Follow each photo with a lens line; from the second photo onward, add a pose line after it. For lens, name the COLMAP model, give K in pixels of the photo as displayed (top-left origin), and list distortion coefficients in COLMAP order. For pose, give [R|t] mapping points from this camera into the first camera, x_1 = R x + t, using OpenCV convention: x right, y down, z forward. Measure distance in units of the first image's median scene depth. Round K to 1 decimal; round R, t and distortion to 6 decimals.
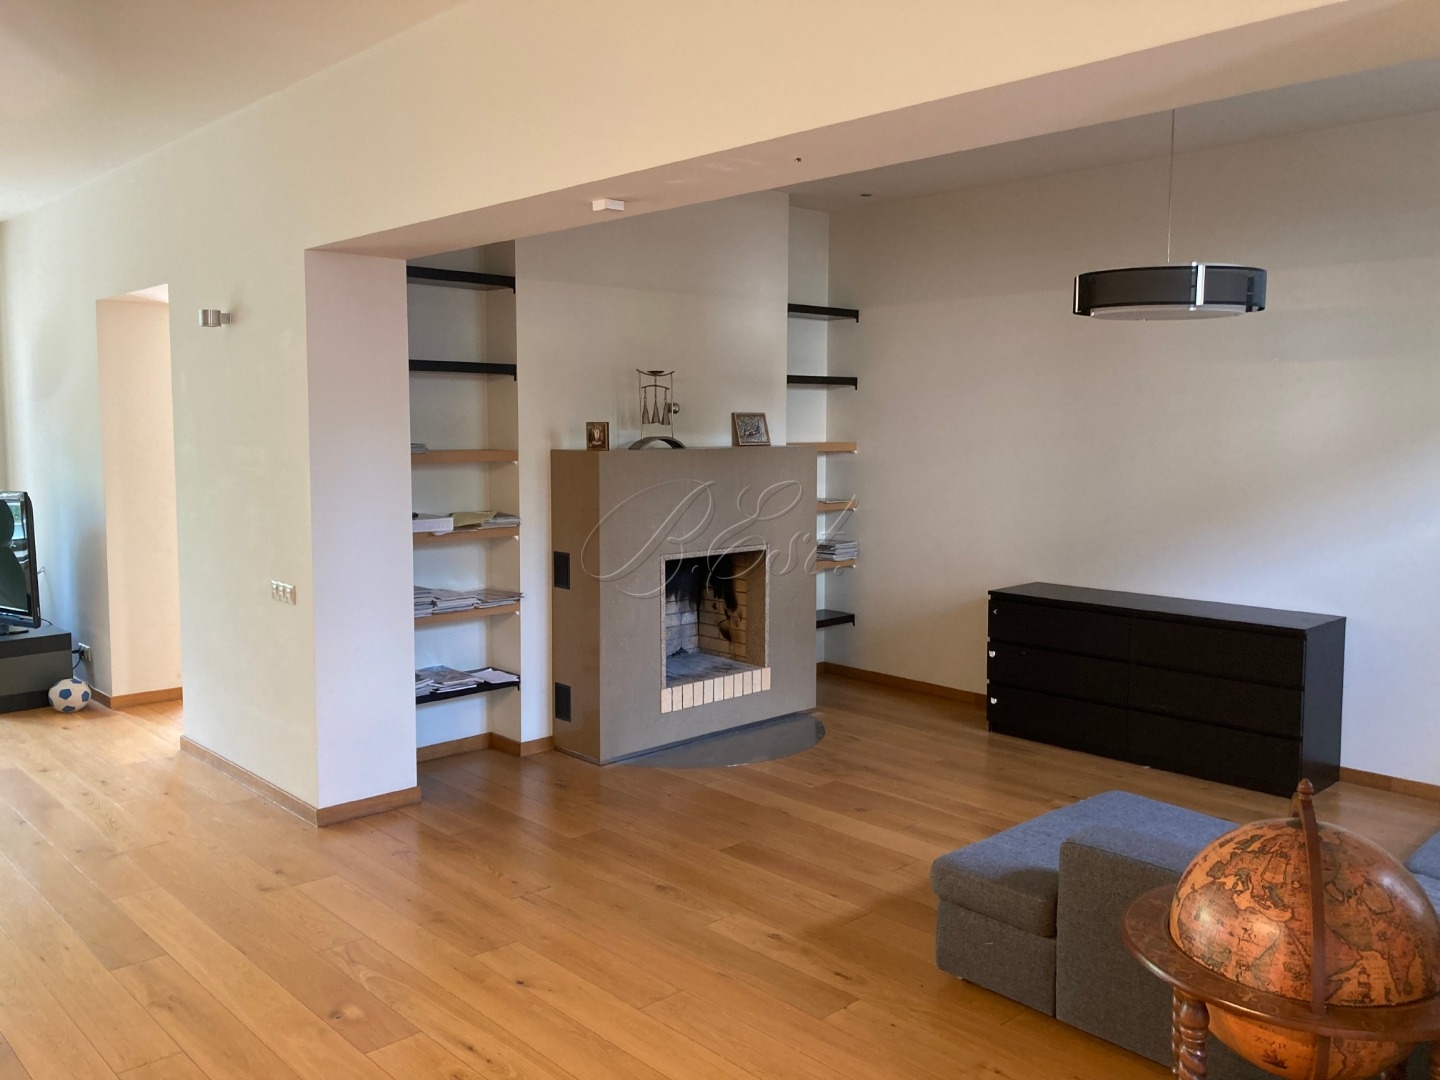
lens RADIAL K [[1173.5, 0, 720.0], [0, 1173.5, 540.0], [0, 0, 1]] dist [0.009556, 0.002268]
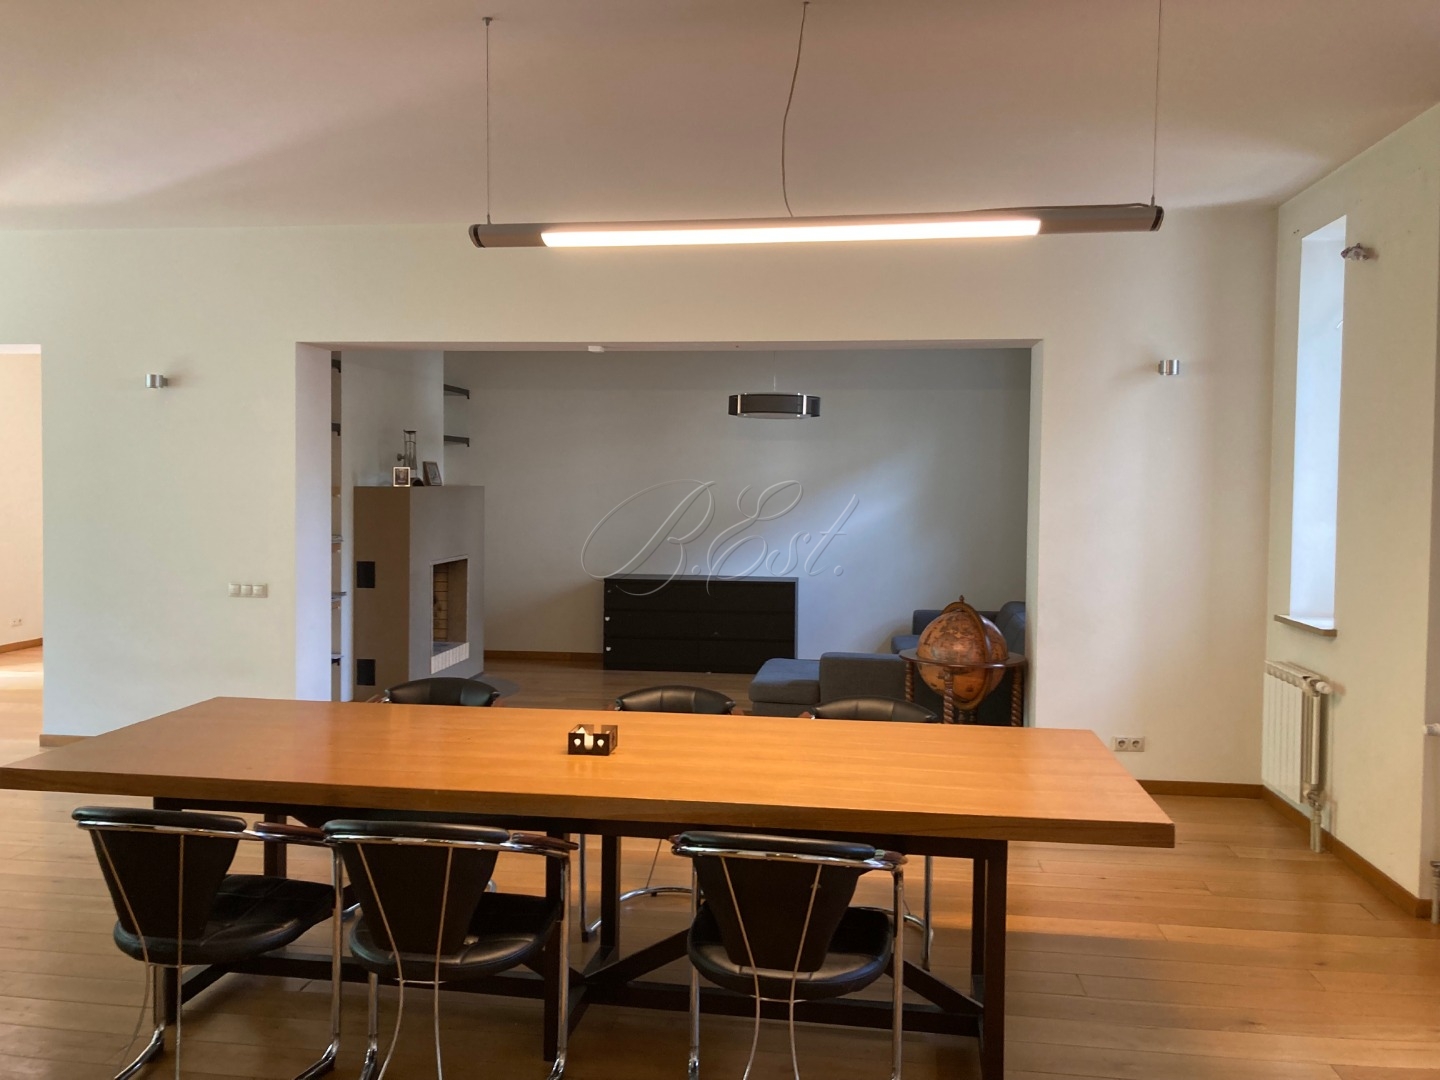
lens RADIAL K [[1173.5, 0, 720.0], [0, 1173.5, 540.0], [0, 0, 1]] dist [0.009556, 0.002268]
pose [[0.766900, -0.025632, 0.641255, -0.731711], [0.054855, 0.998163, -0.025706, 0.045895], [-0.639418, 0.054890, 0.766897, -0.335247]]
